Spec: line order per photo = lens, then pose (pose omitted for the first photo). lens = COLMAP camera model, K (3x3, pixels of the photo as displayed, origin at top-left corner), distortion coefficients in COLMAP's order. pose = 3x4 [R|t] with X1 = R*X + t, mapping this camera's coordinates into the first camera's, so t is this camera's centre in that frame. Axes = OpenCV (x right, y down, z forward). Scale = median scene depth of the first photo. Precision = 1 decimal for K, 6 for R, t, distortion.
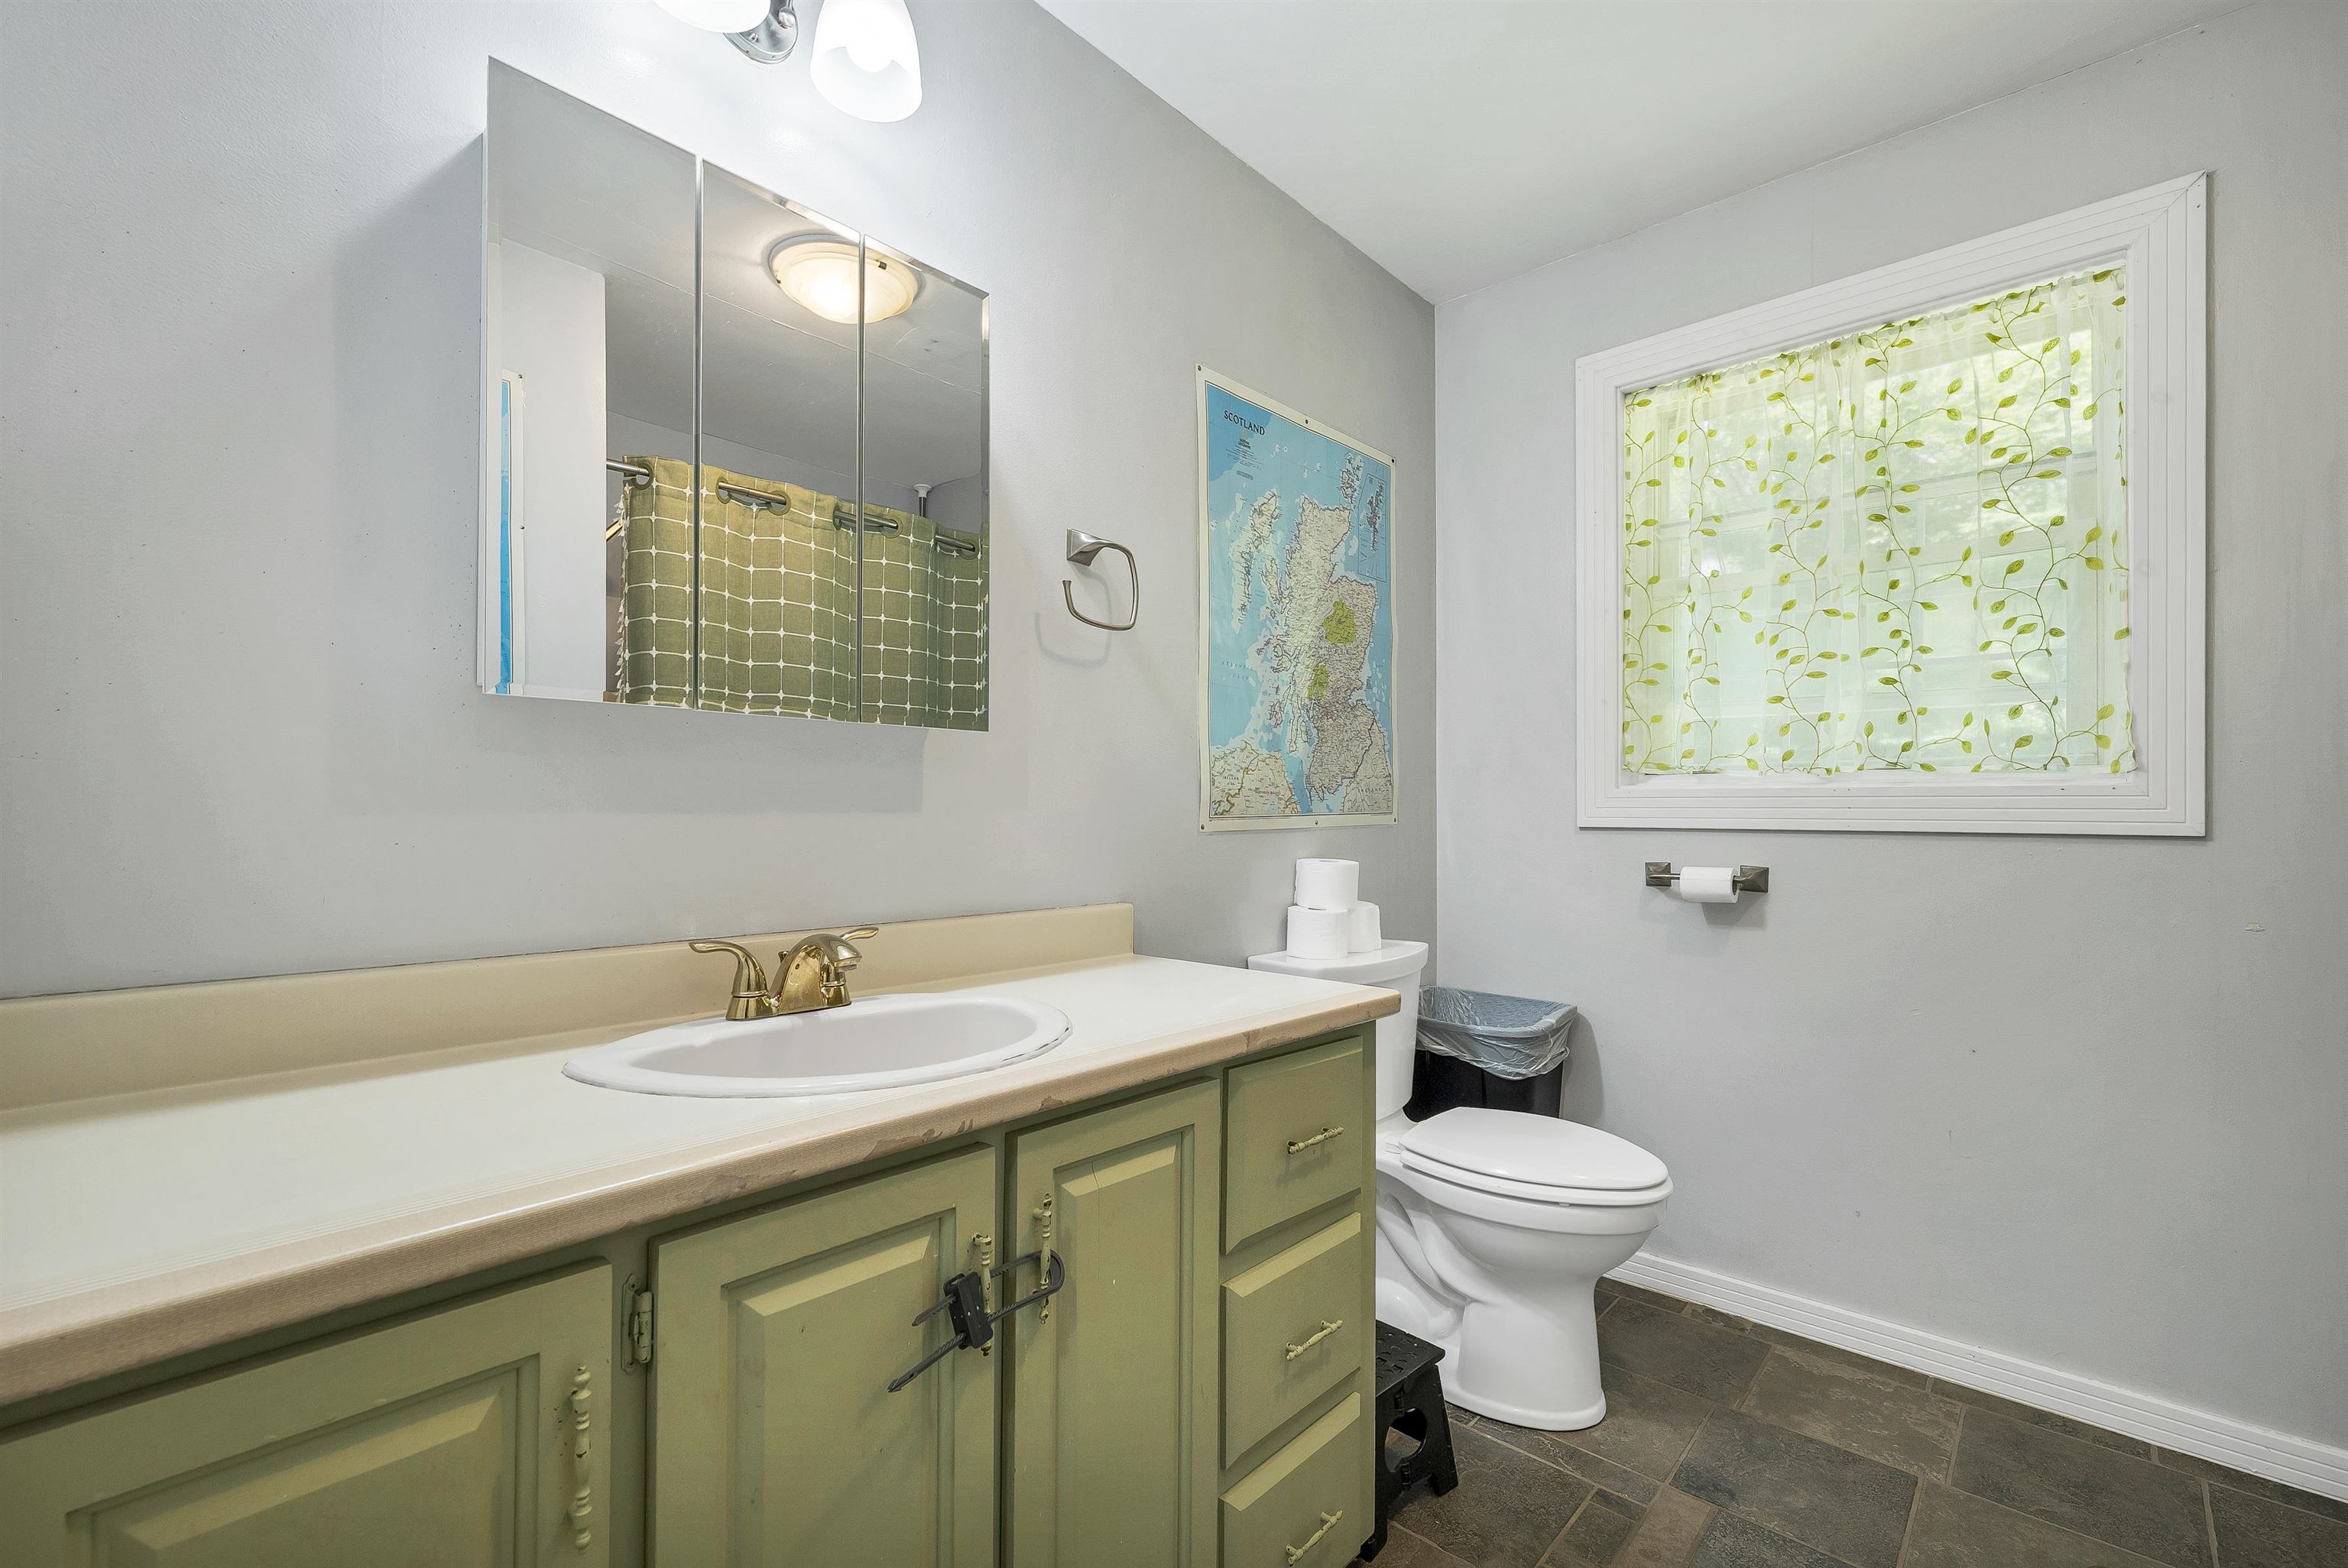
lens RADIAL K [[996.6, 0, 1163.3], [0, 996.6, 801.7], [0, 0, 1]] dist [0.002083, -0.000286]
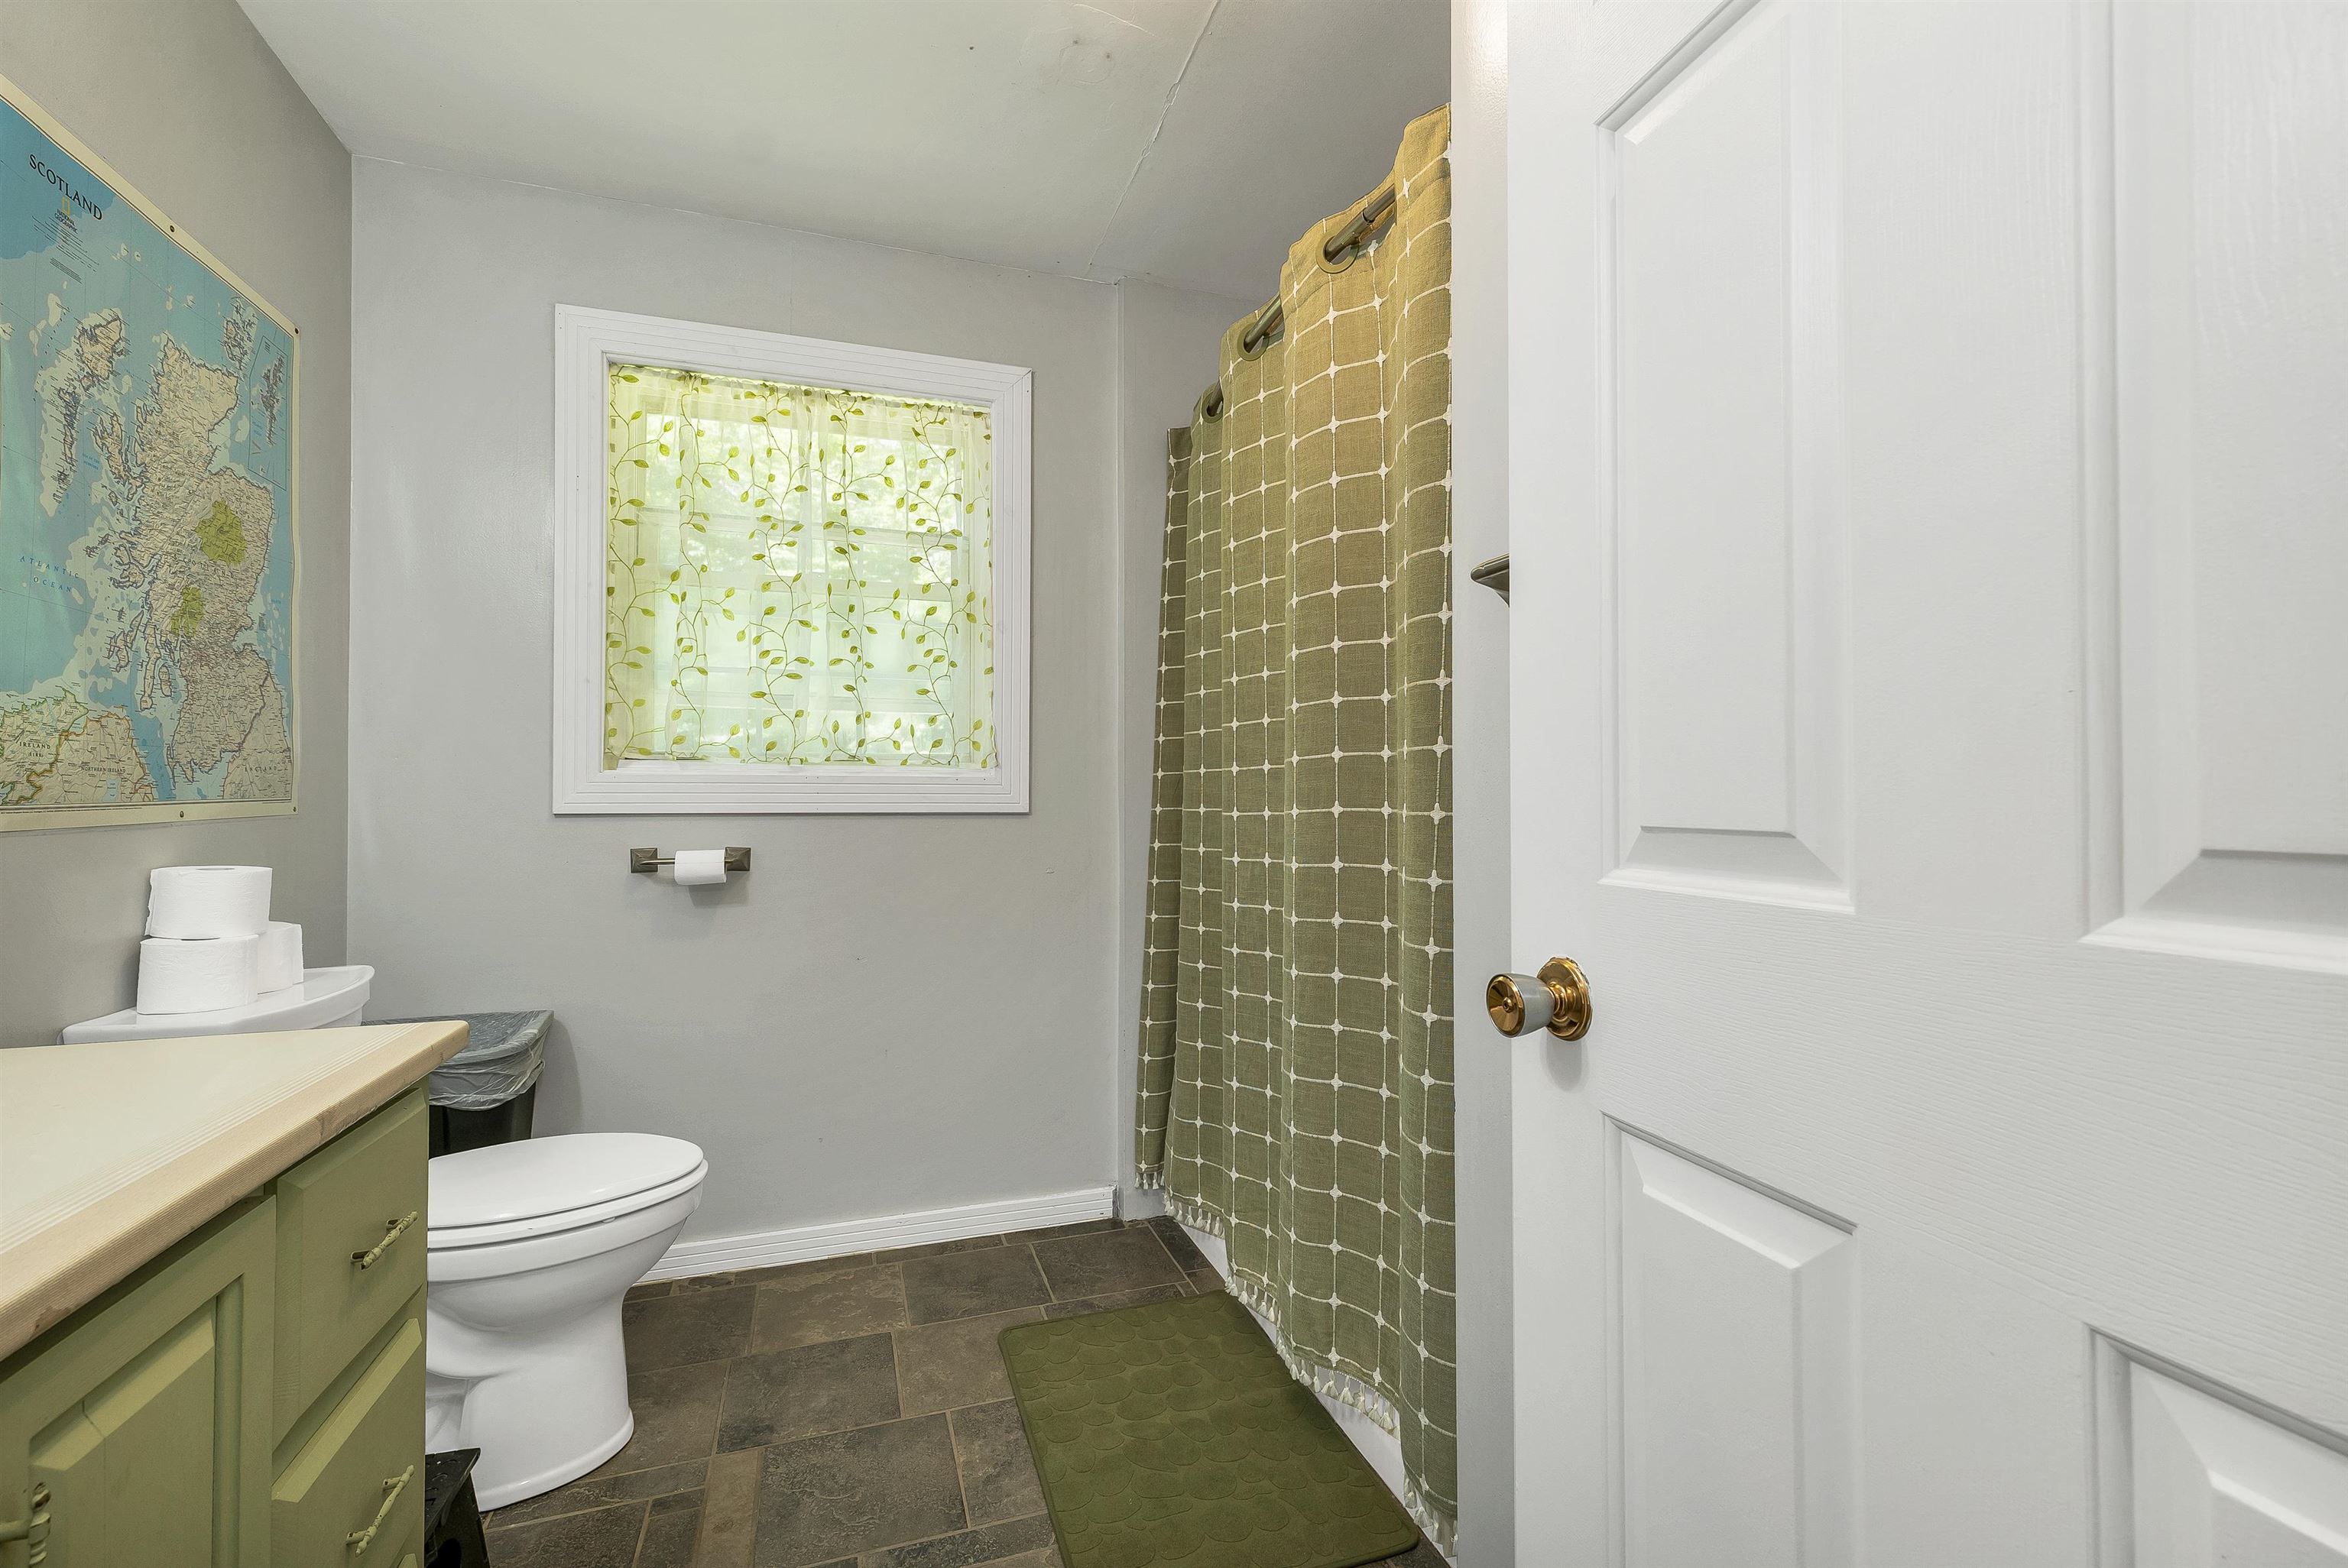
lens RADIAL K [[996.6, 0, 1165.1], [0, 996.6, 780.7], [0, 0, 1]] dist [0.002083, -0.000286]
pose [[0.485108, 0.010964, 0.874386, -0.130957], [-0.005894, 0.999940, -0.009268, 0.000038], [-0.874435, -0.000658, 0.485143, 0.076641]]
